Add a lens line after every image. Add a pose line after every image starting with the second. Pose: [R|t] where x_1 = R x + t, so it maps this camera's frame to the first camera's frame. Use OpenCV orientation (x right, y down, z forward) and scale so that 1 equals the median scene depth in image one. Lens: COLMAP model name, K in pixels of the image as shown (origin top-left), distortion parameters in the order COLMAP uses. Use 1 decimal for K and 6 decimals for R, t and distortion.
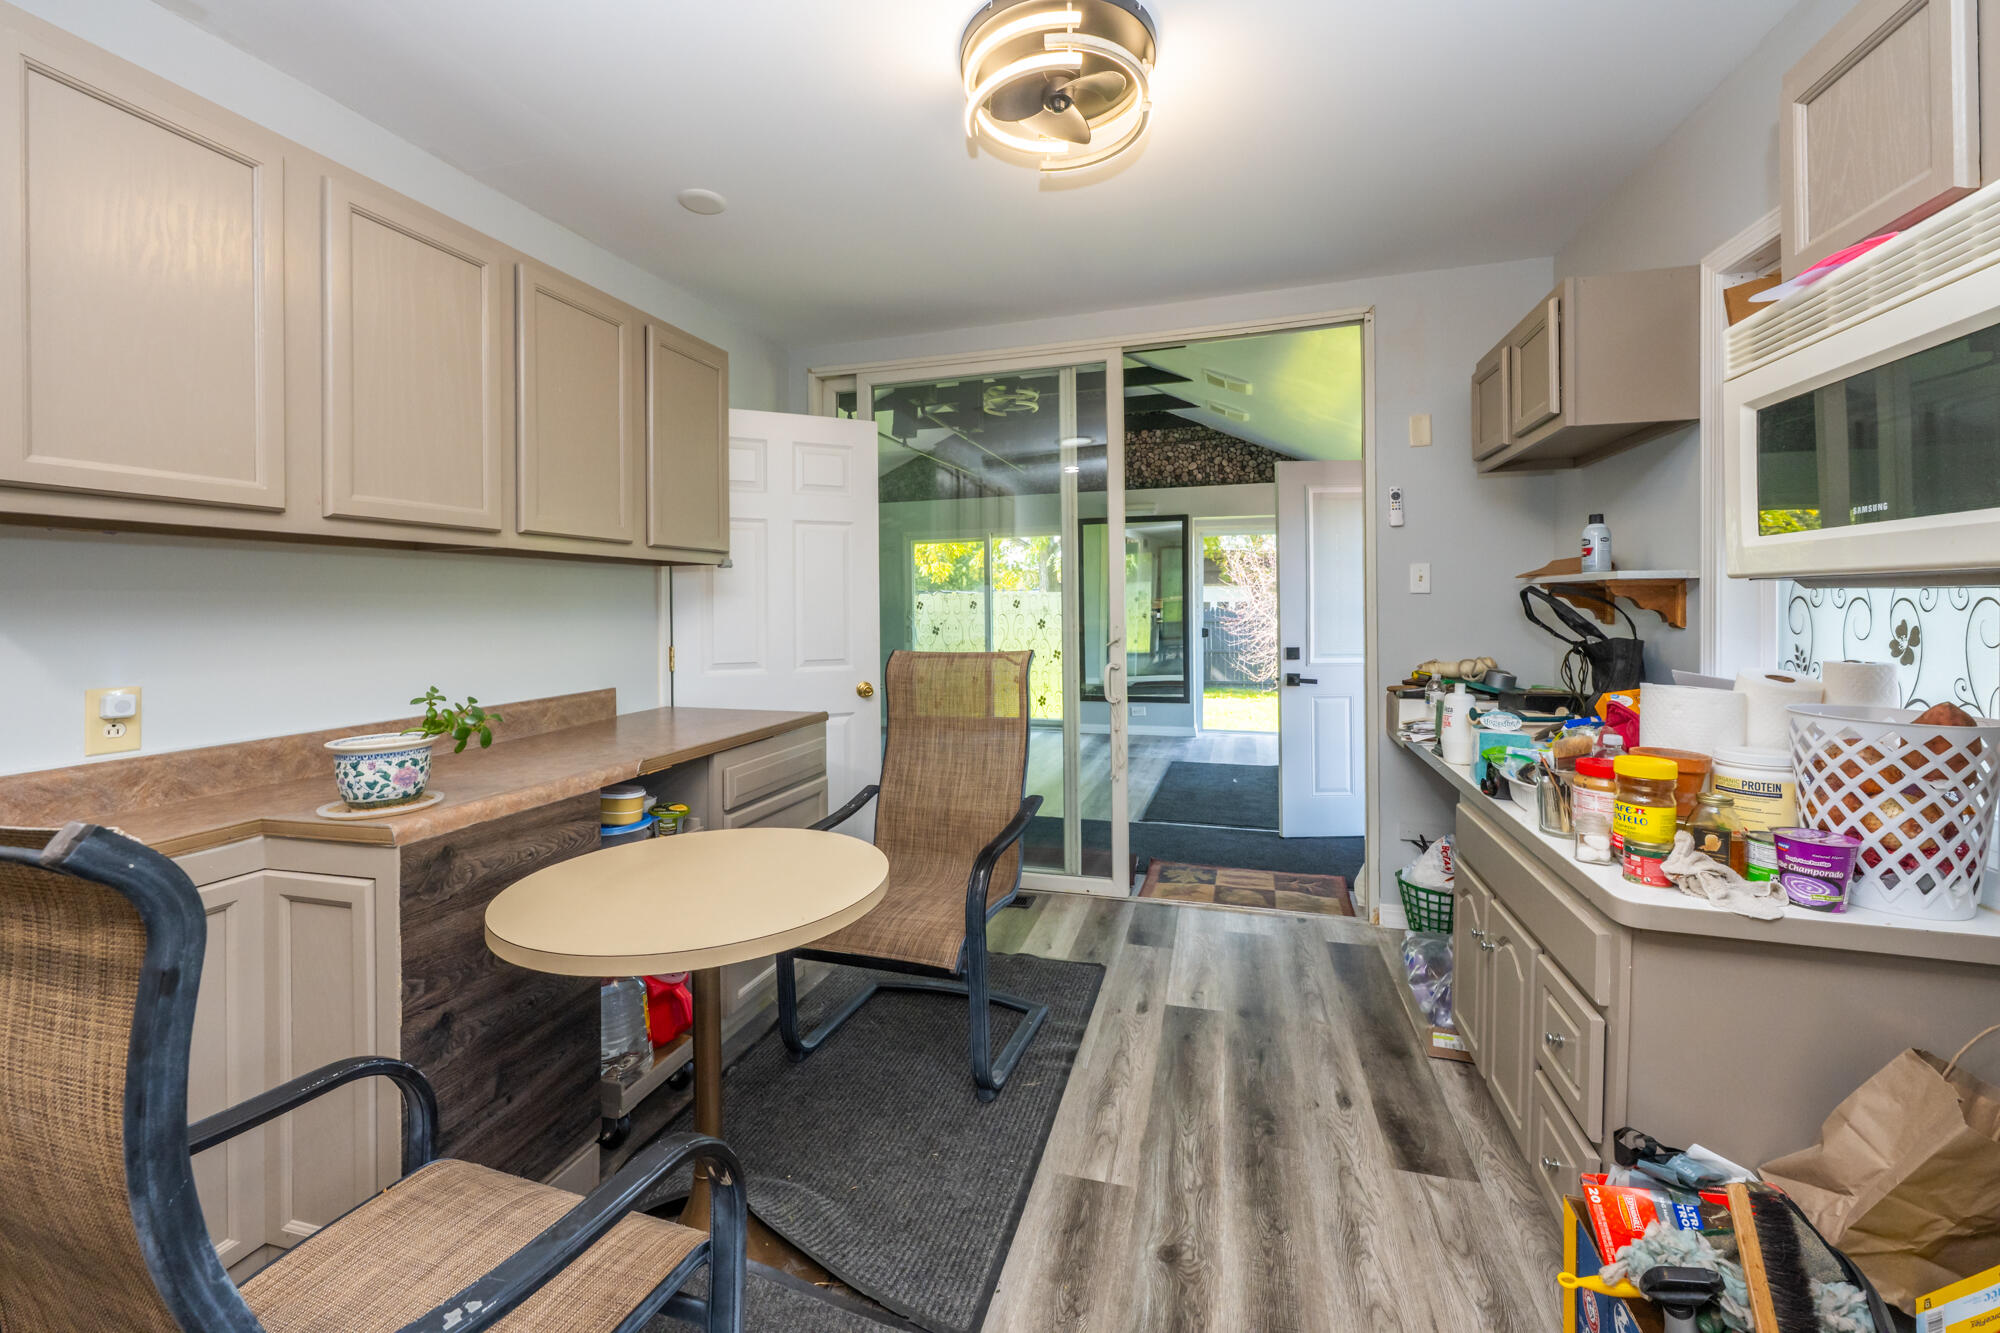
lens RADIAL K [[803.7, 0, 1007.0], [0, 803.7, 607.0], [0, 0, 1]] dist [0.001869, -0.000843]
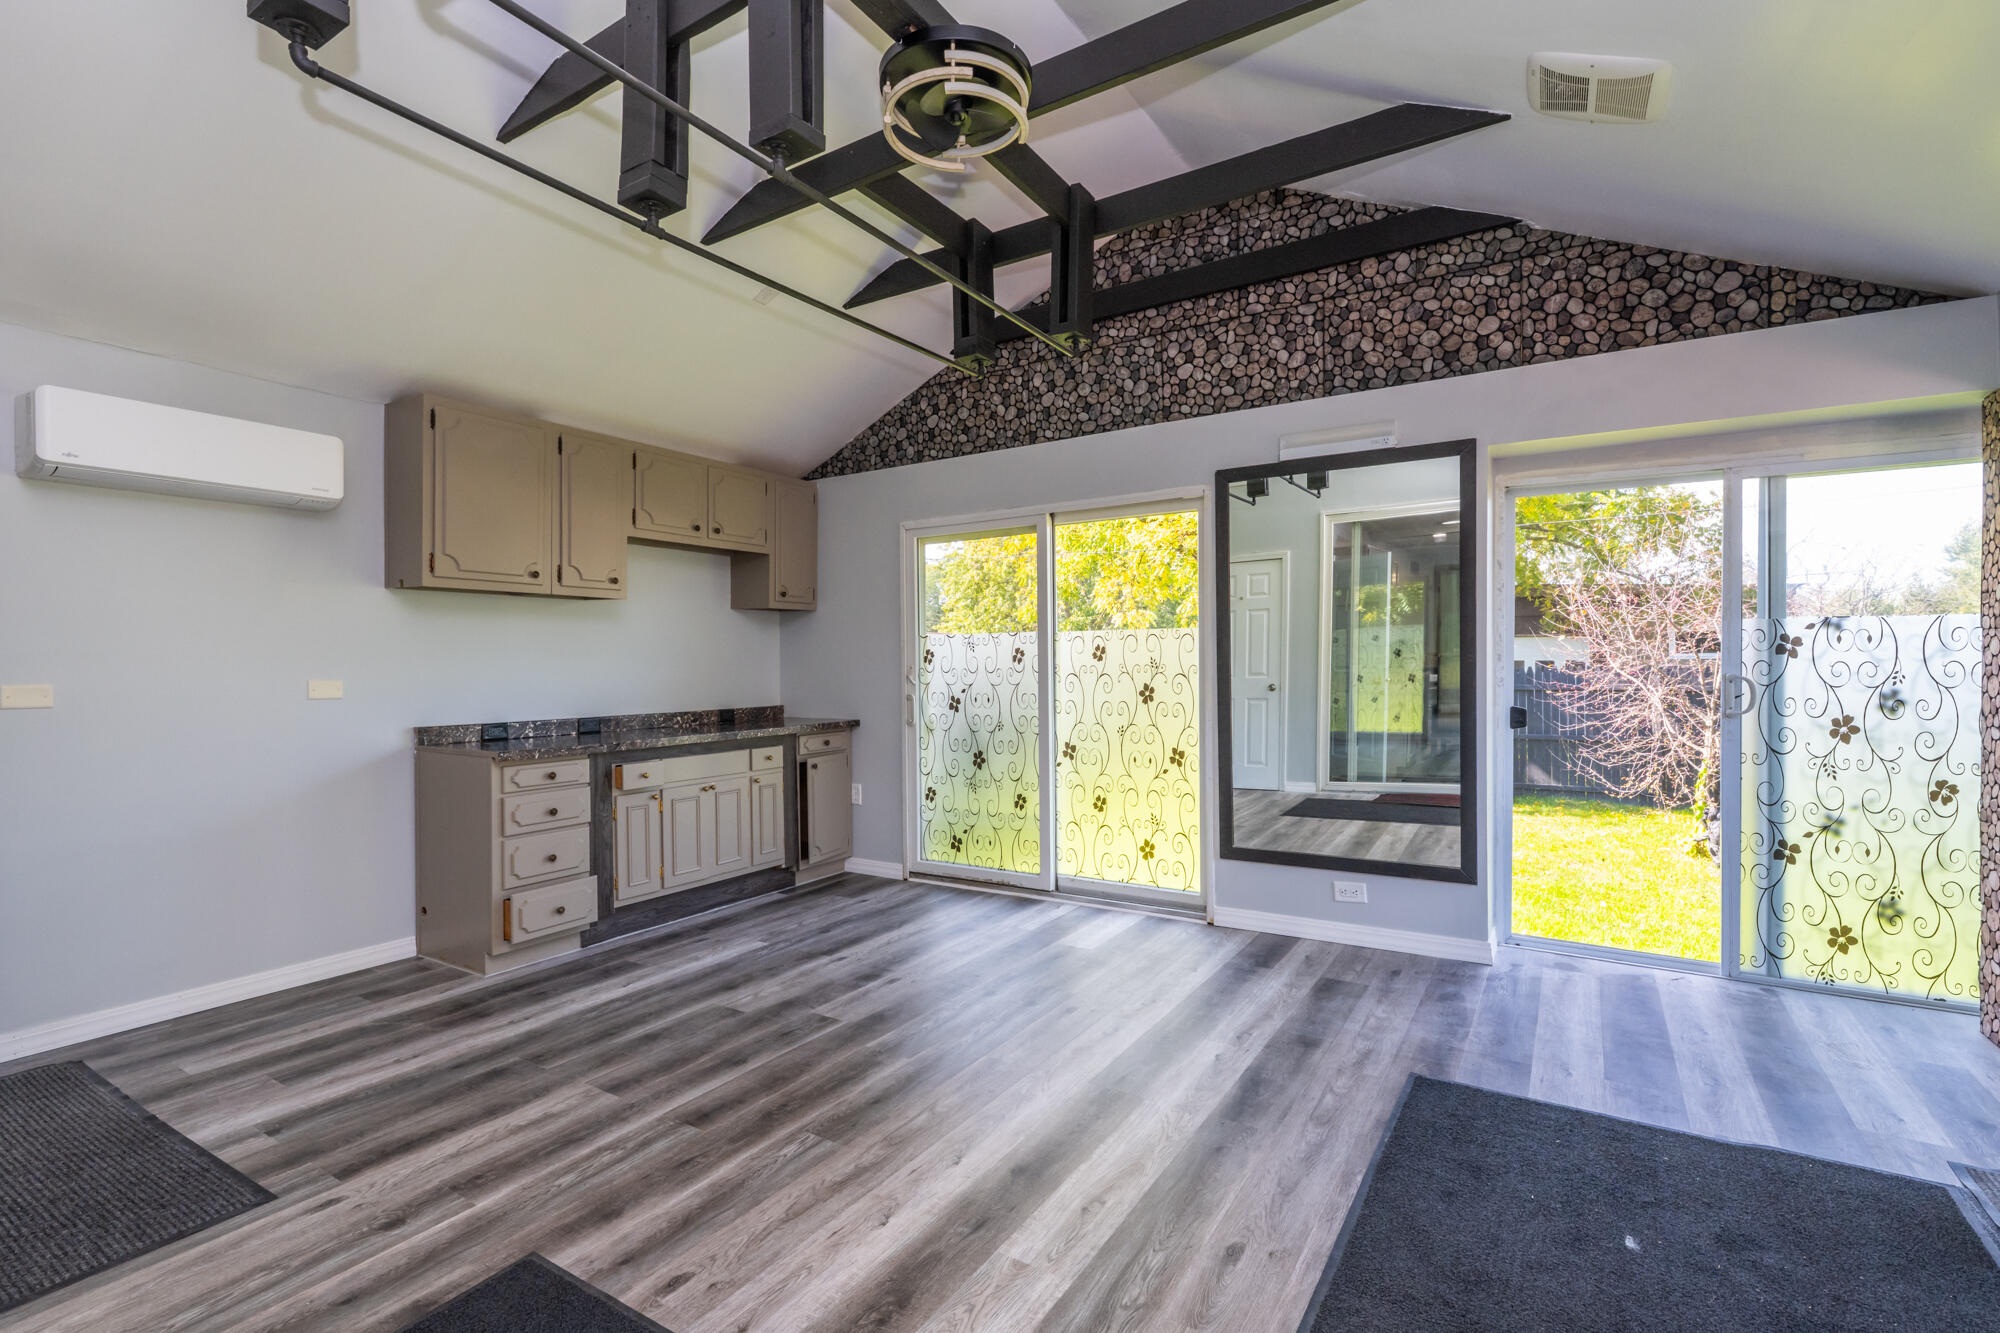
lens RADIAL K [[912.7, 0, 997.1], [0, 912.7, 677.5], [0, 0, 1]] dist [-0.002223, -0.000151]
pose [[0.962350, 0.005334, -0.271760, 0.113763], [-0.002735, 0.999947, 0.009941, 0.006033], [0.271799, -0.008824, 0.962314, 0.467450]]
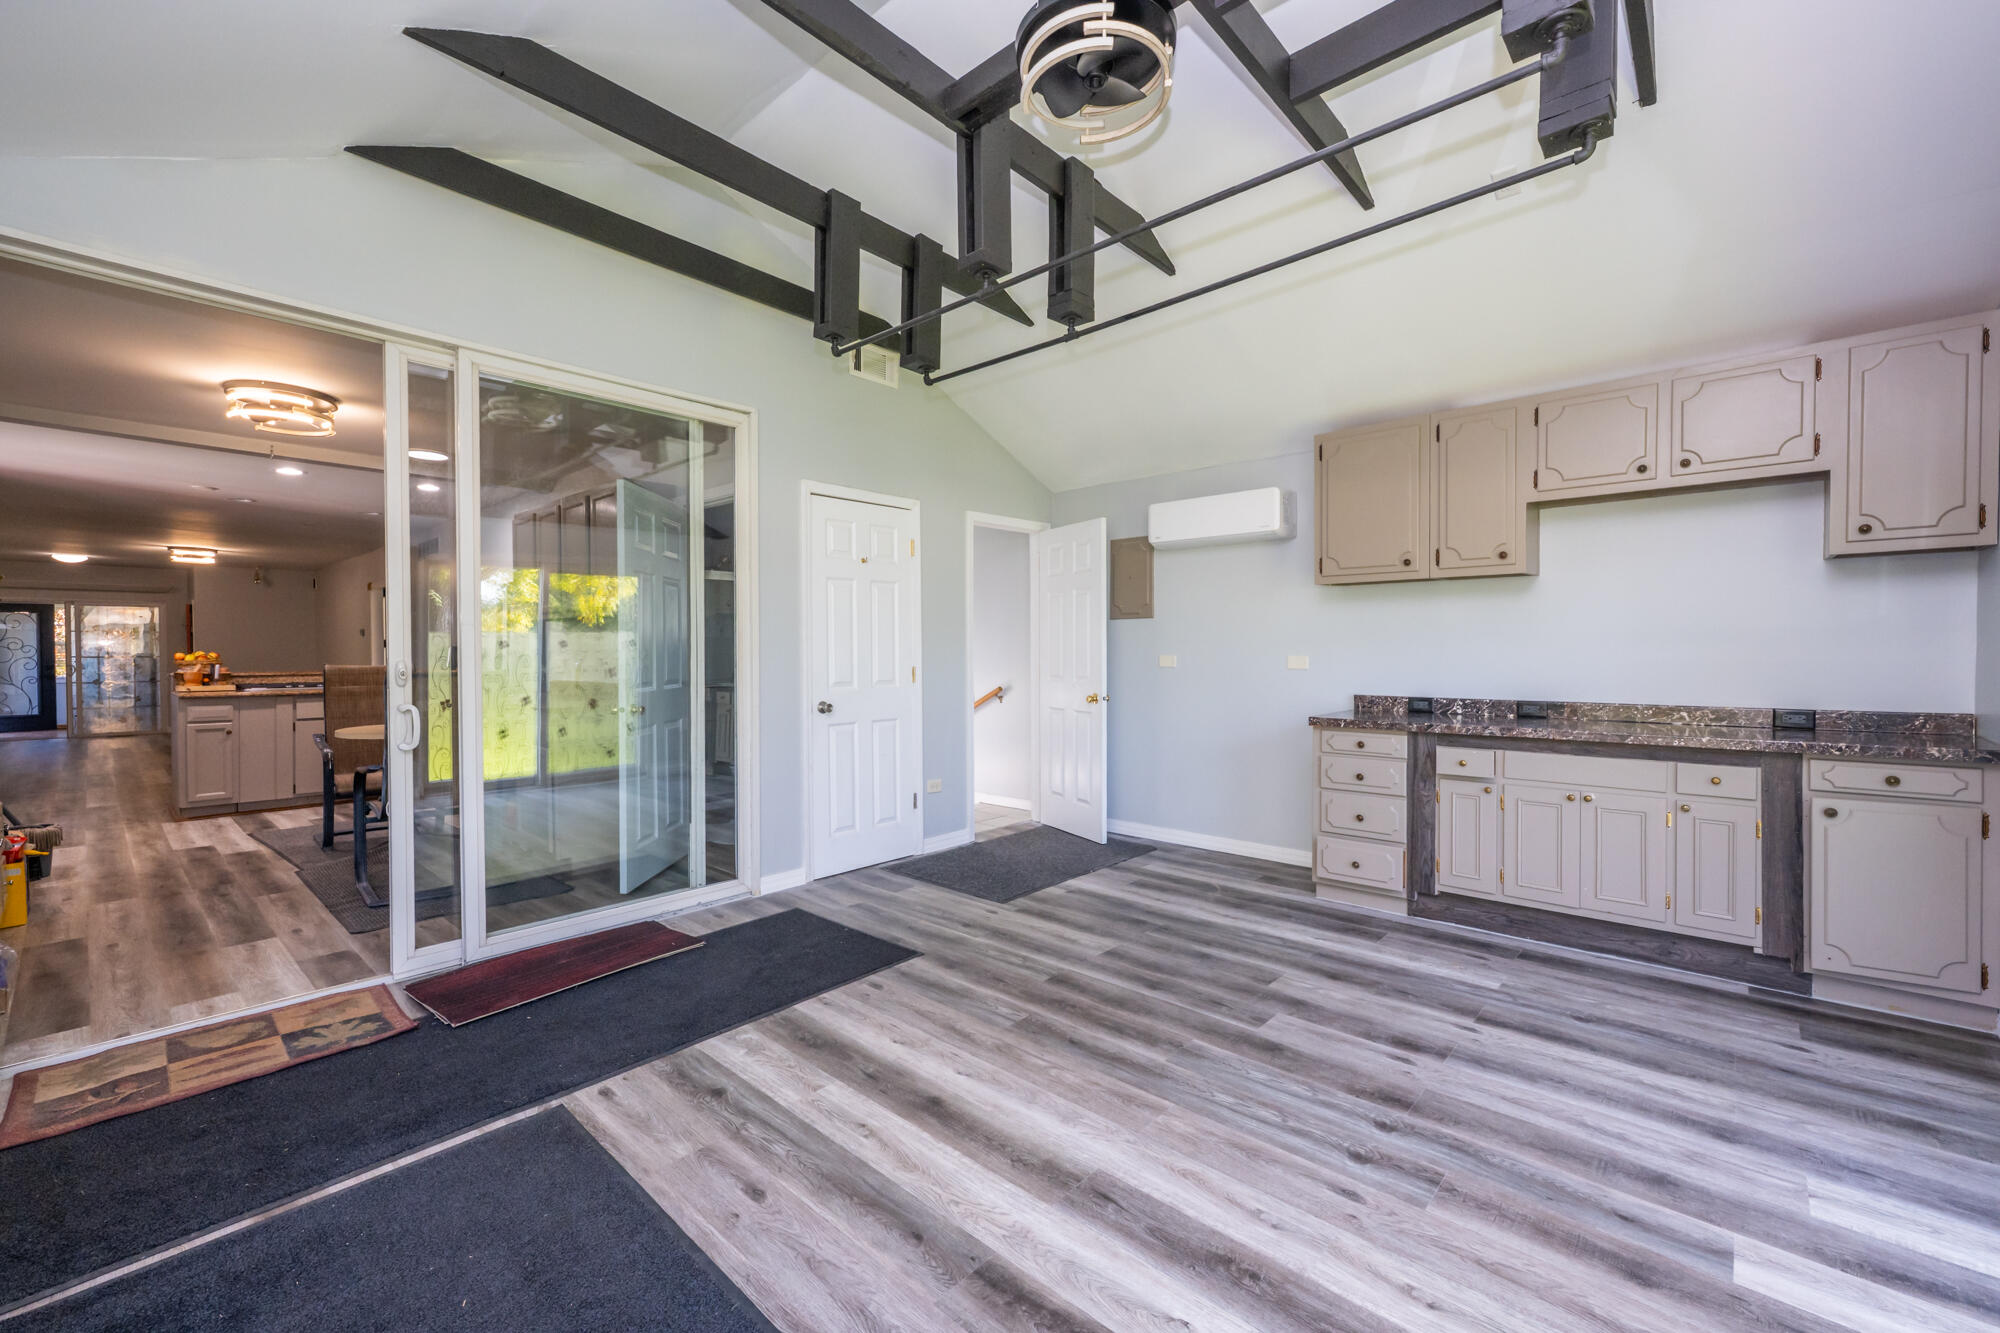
lens RADIAL K [[803.7, 0, 972.2], [0, 803.7, 662.9], [0, 0, 1]] dist [0.001869, -0.000843]
pose [[-0.451398, 0.028685, -0.891861, 0.287097], [0.004233, 0.999541, 0.030006, -0.000520], [0.892313, 0.009770, -0.451312, 0.880617]]
